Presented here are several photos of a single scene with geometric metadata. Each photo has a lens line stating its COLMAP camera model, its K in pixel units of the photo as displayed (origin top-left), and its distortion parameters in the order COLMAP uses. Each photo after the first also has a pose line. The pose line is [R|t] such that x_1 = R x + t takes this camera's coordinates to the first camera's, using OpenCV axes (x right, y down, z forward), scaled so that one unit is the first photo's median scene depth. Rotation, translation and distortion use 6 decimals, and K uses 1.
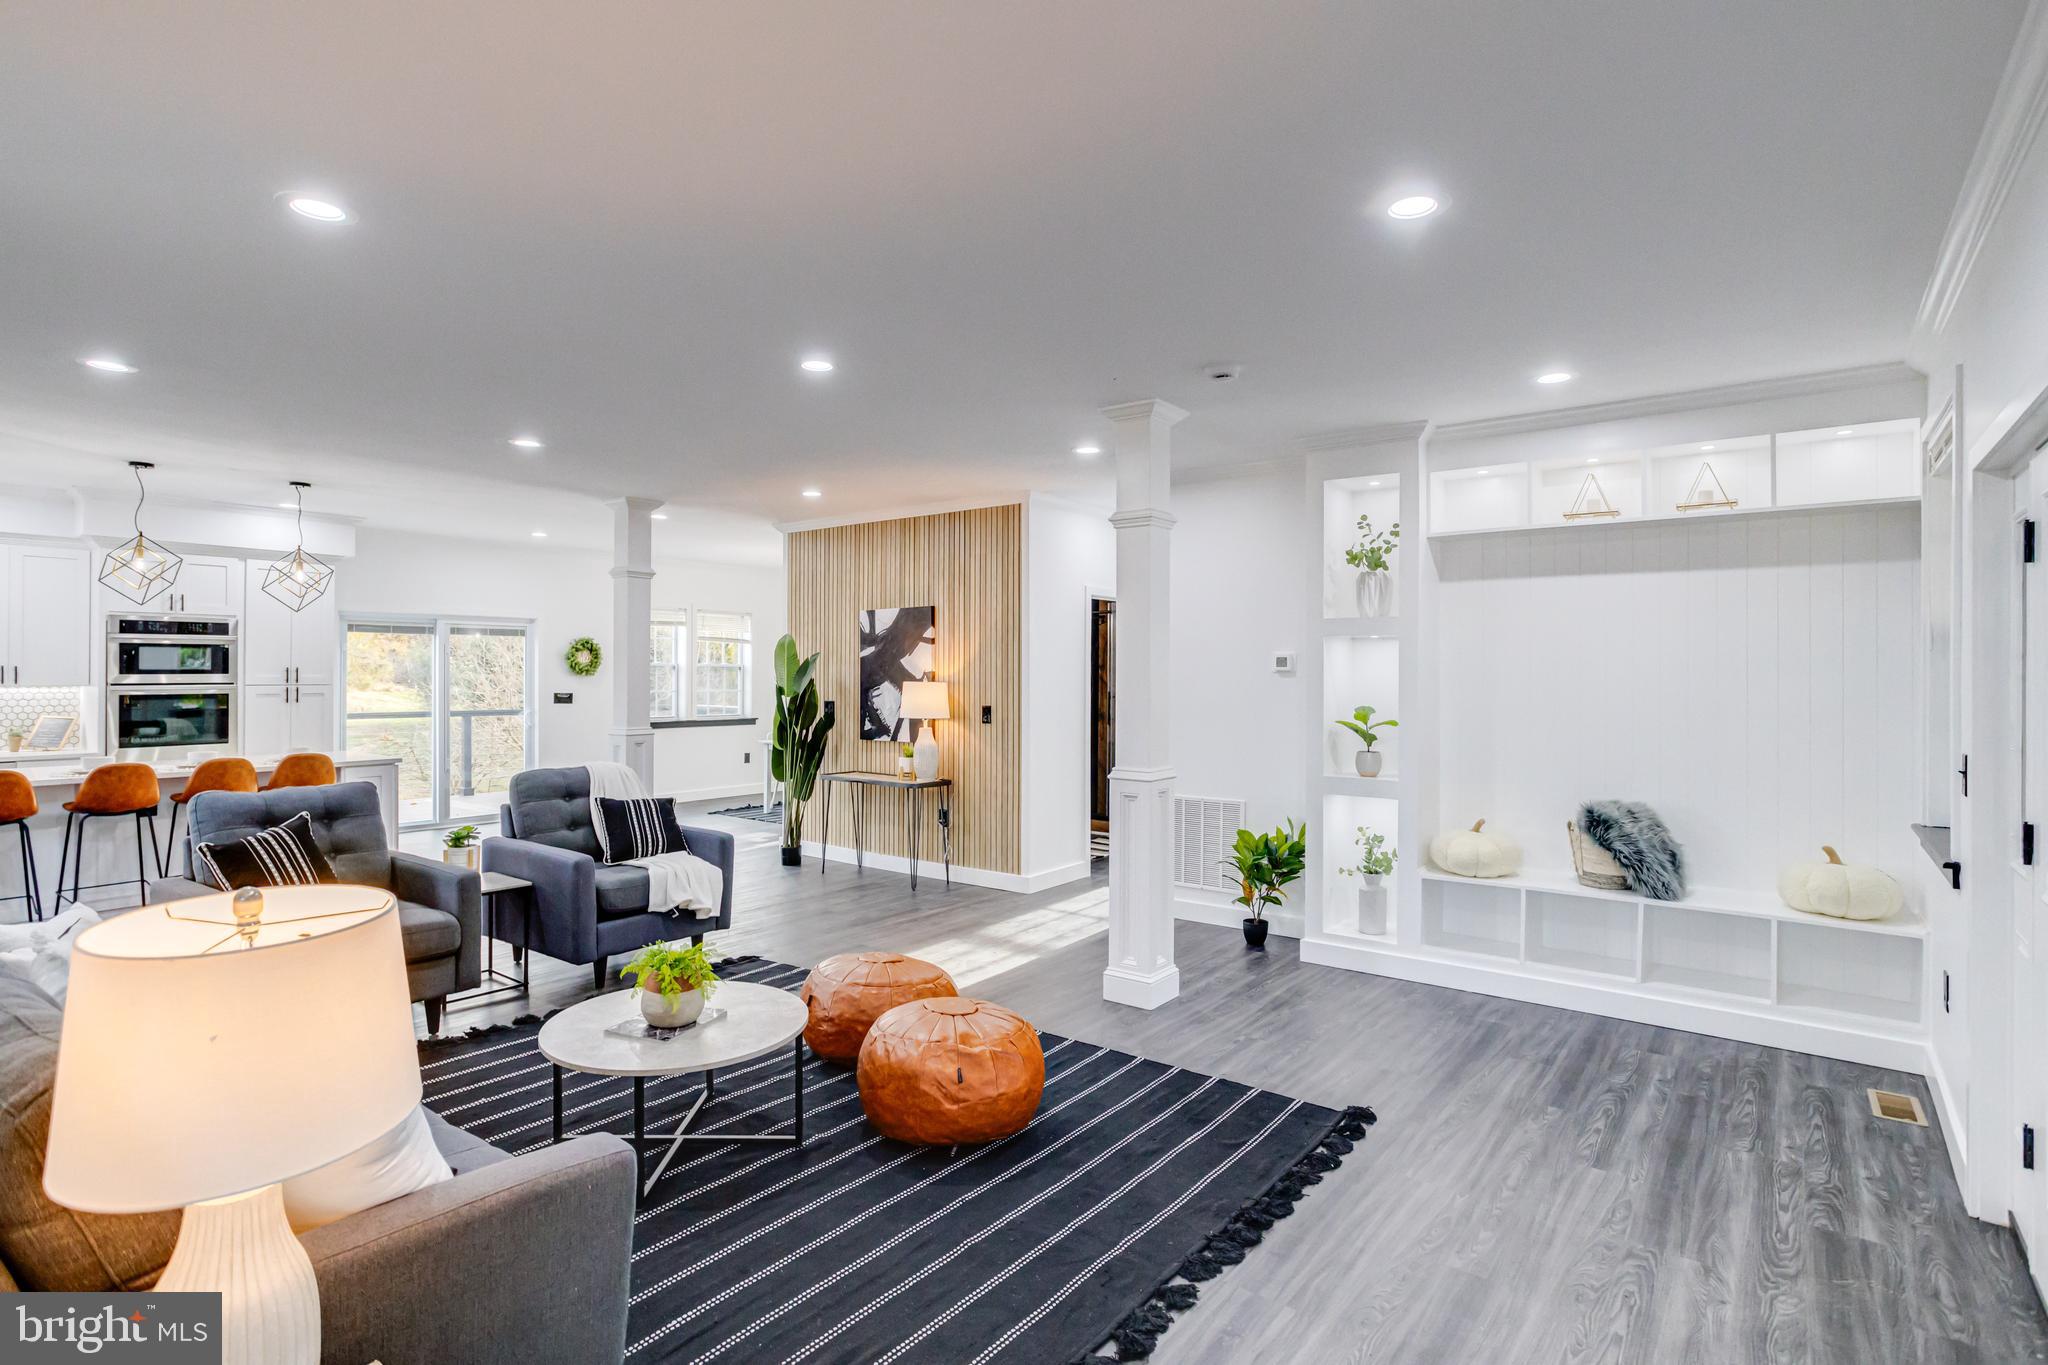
lens RADIAL K [[1013.3, 0, 1012.3], [0, 1013.3, 668.7], [0, 0, 1]] dist [-0.029129, 0.018918]
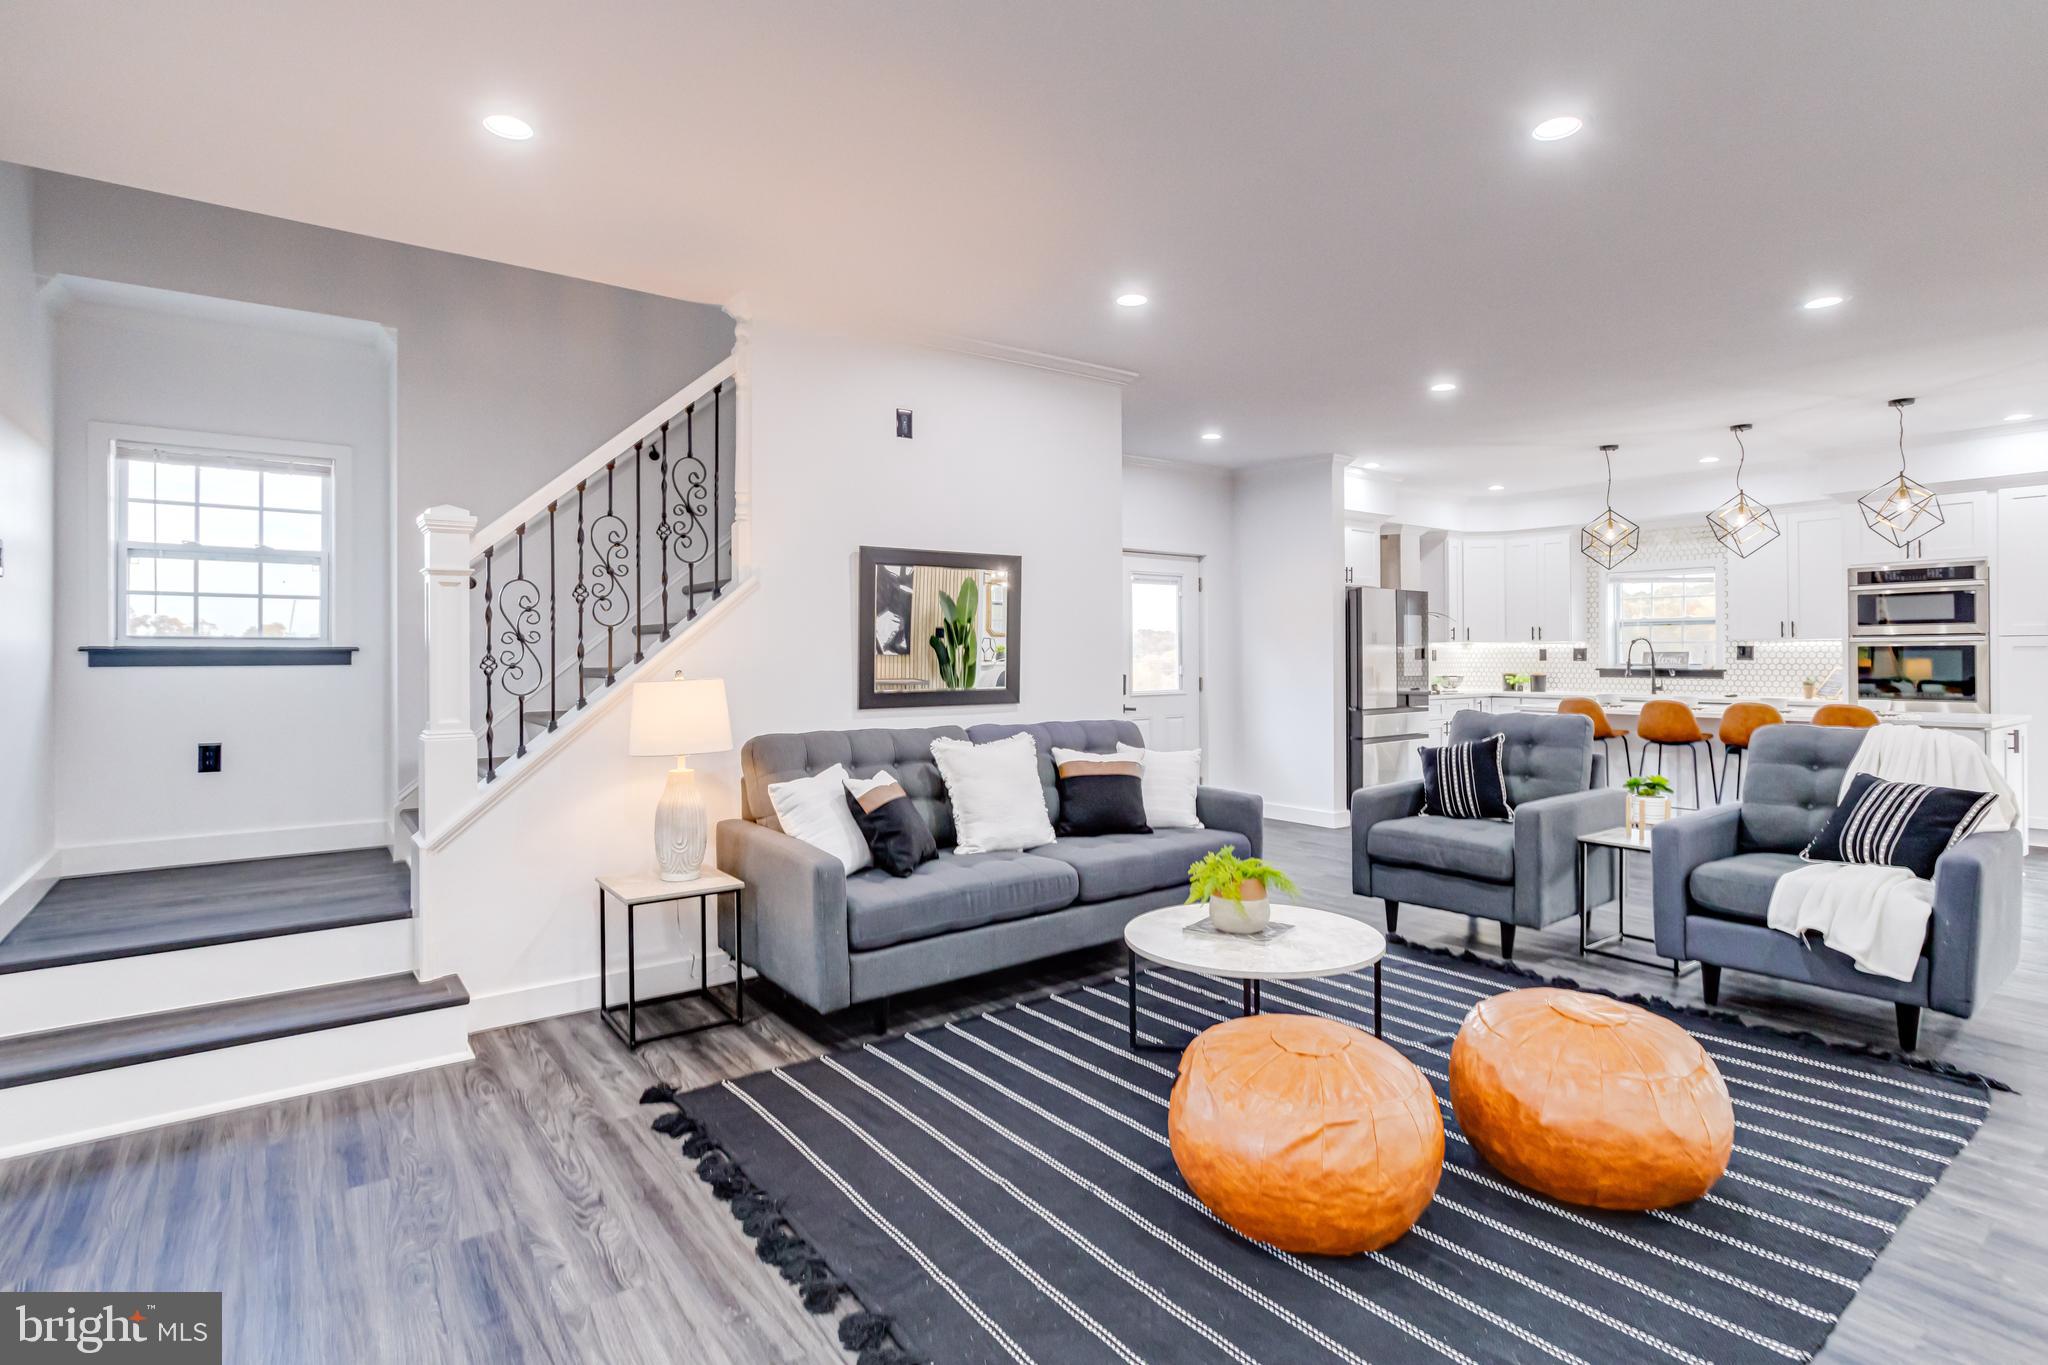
lens RADIAL K [[1013.3, 0, 1031.8], [0, 1013.3, 663.0], [0, 0, 1]] dist [-0.029129, 0.018918]
pose [[-0.254015, 0.005653, -0.967184, 0.313062], [0.009957, 0.999945, 0.003229, 0.032768], [0.967149, -0.008810, -0.254057, 0.468366]]
